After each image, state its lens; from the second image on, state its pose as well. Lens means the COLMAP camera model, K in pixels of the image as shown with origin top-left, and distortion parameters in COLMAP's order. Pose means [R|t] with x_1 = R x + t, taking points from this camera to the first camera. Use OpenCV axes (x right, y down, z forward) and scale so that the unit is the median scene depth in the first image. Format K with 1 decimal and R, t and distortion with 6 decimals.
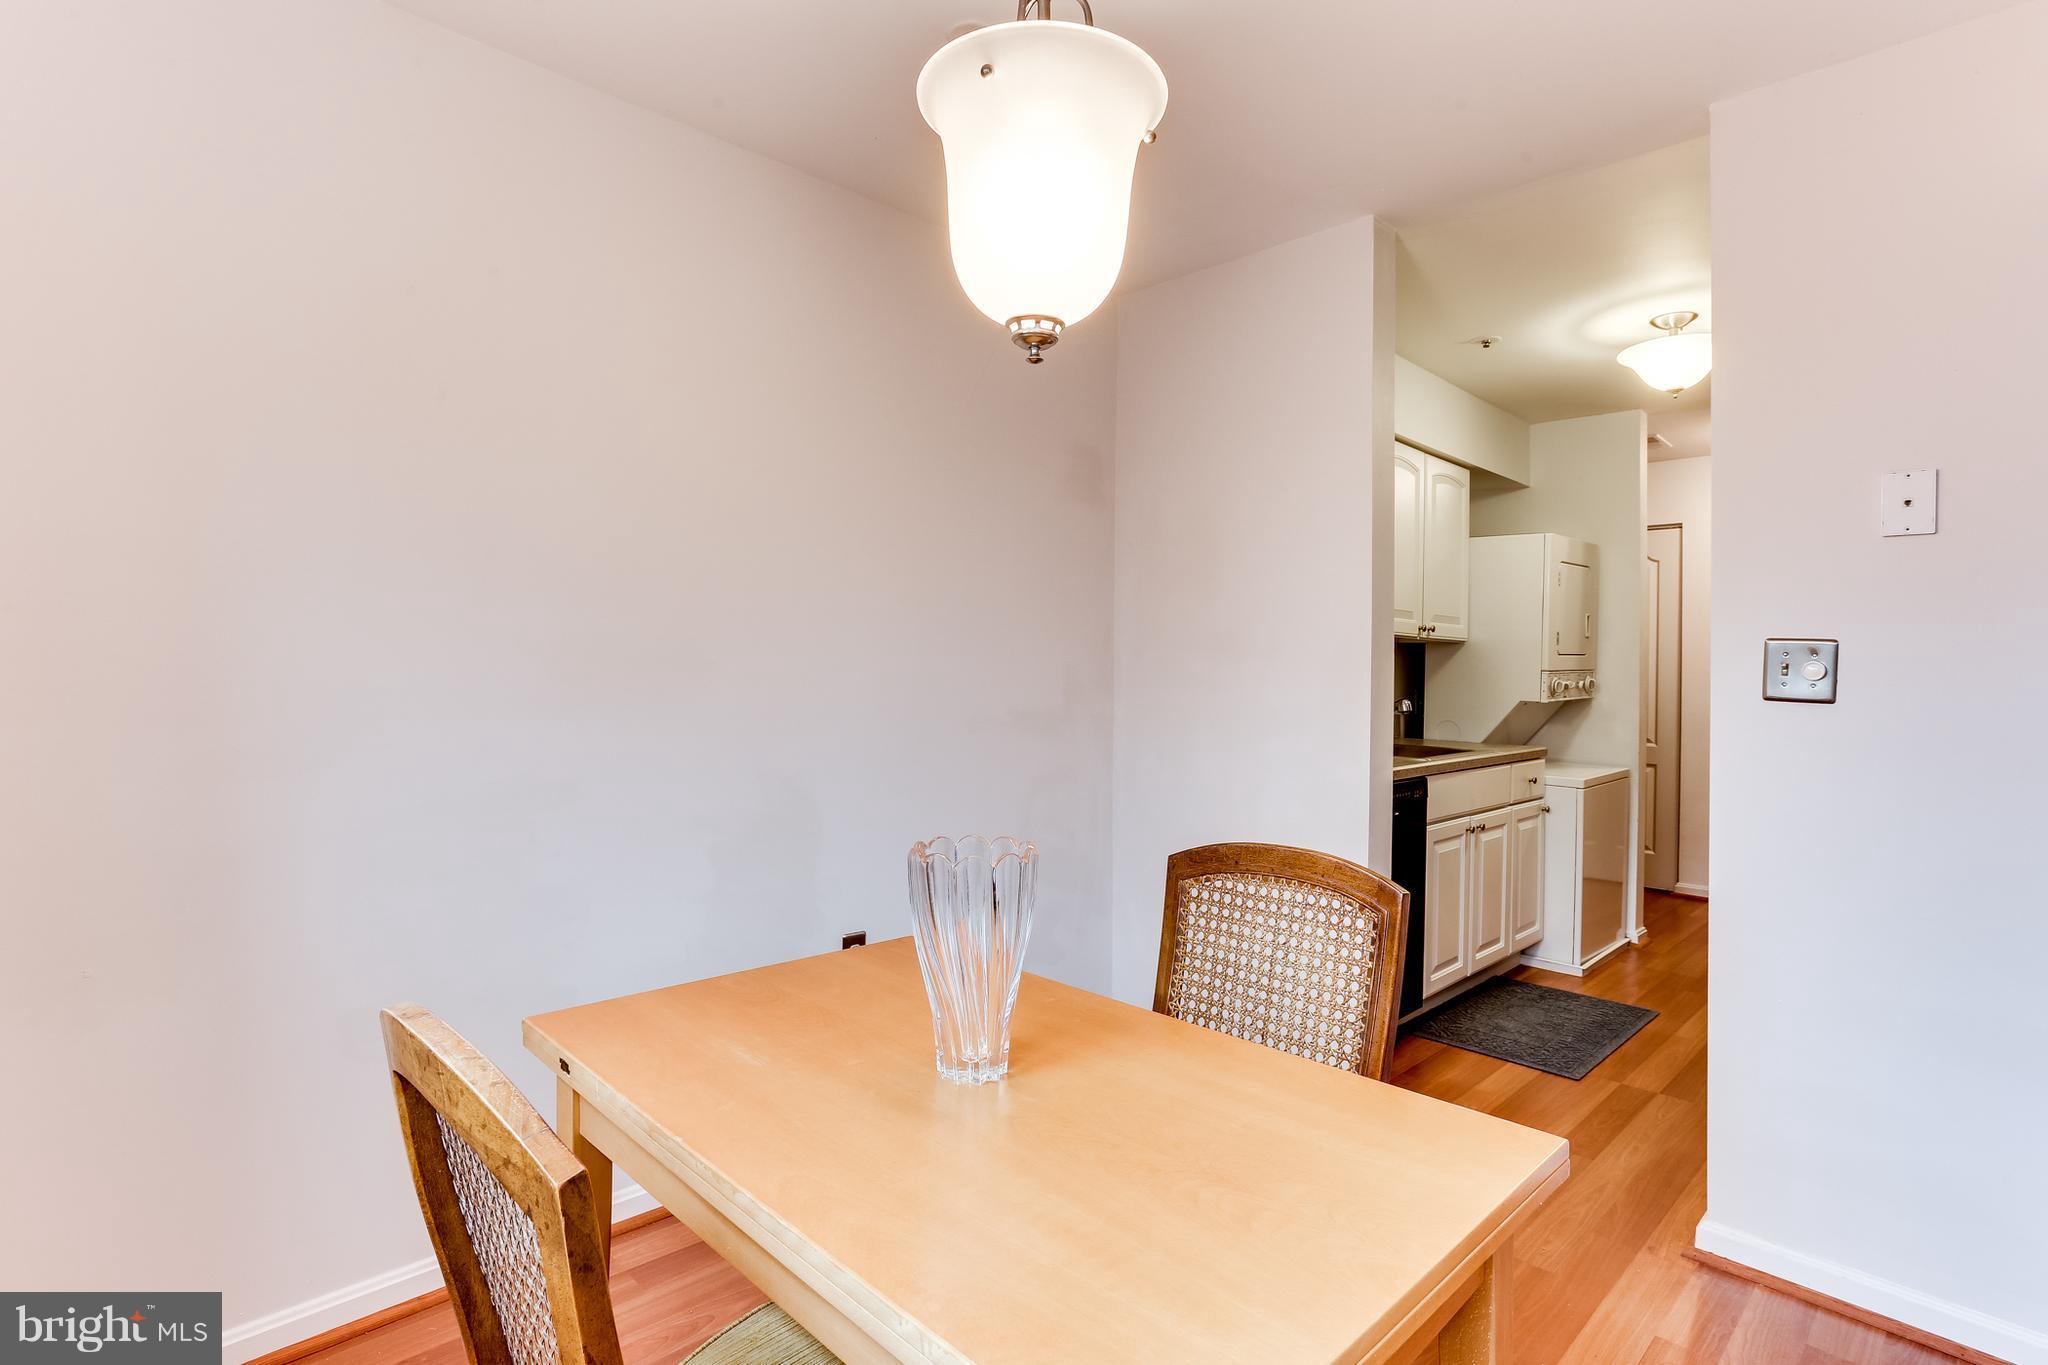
lens RADIAL K [[1007.6, 0, 1012.8], [0, 1007.6, 665.6], [0, 0, 1]] dist [-0.040955, 0.015863]
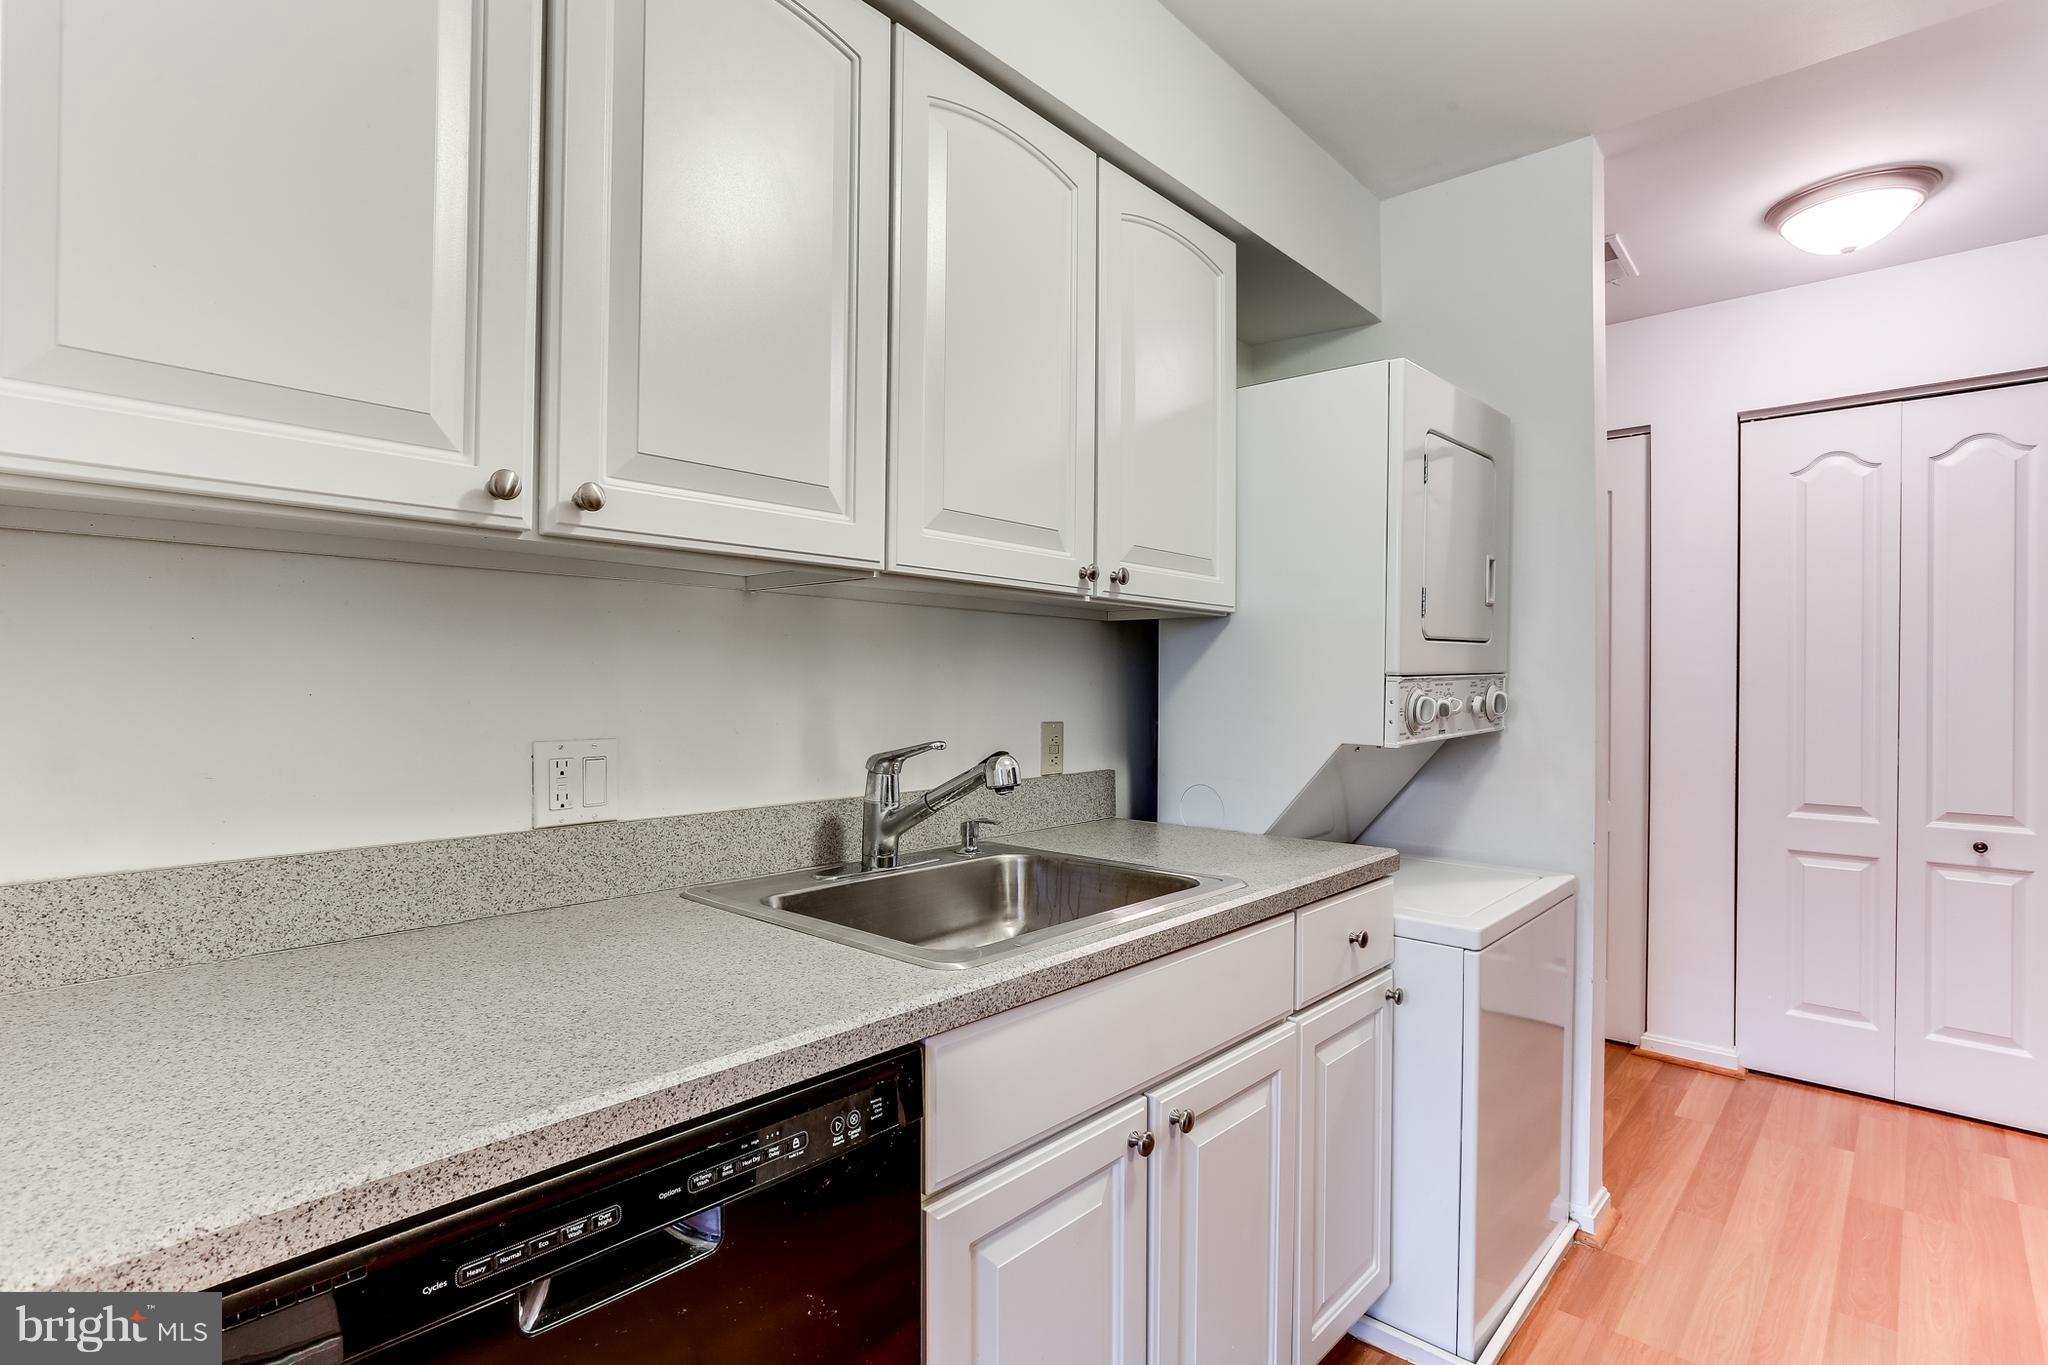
lens RADIAL K [[1007.6, 0, 997.5], [0, 1007.6, 686.1], [0, 0, 1]] dist [-0.040955, 0.015863]
pose [[0.998487, -0.010279, 0.054019, 0.333225], [0.009962, 0.999932, 0.006133, 0.005754], [-0.054079, -0.005586, 0.998521, 0.565357]]
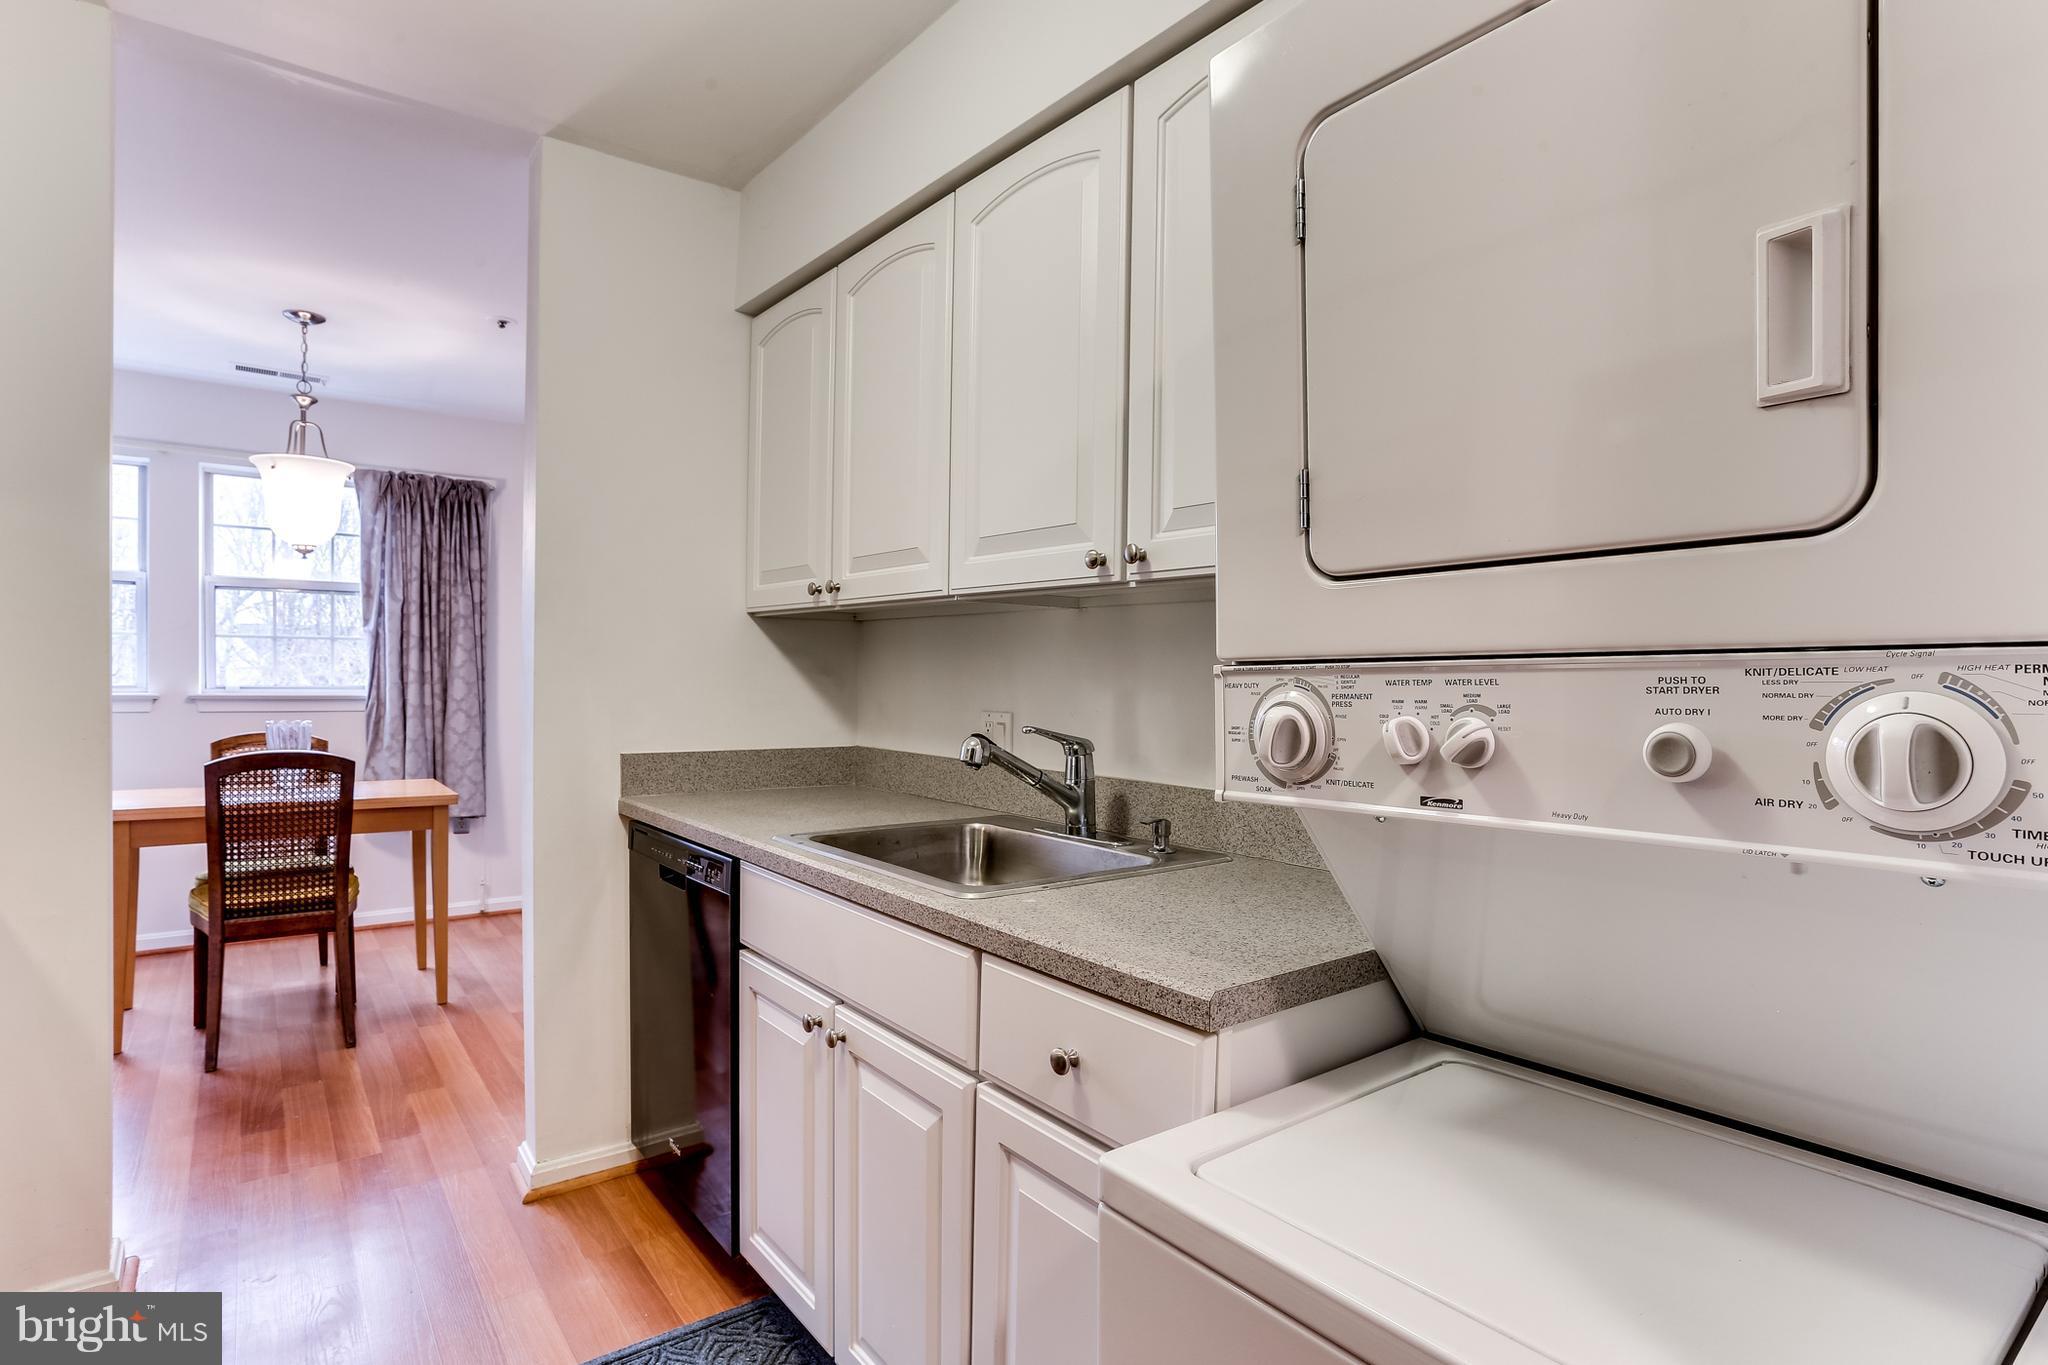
lens RADIAL K [[1041.7, 0, 1056.5], [0, 1041.7, 715.3], [0, 0, 1]] dist [-0.037708, -0.000173]
pose [[-0.091553, 0.020225, -0.995595, 0.771443], [-0.013874, 0.999671, 0.021583, 0.012893], [0.995704, 0.015789, -0.091243, 0.977428]]
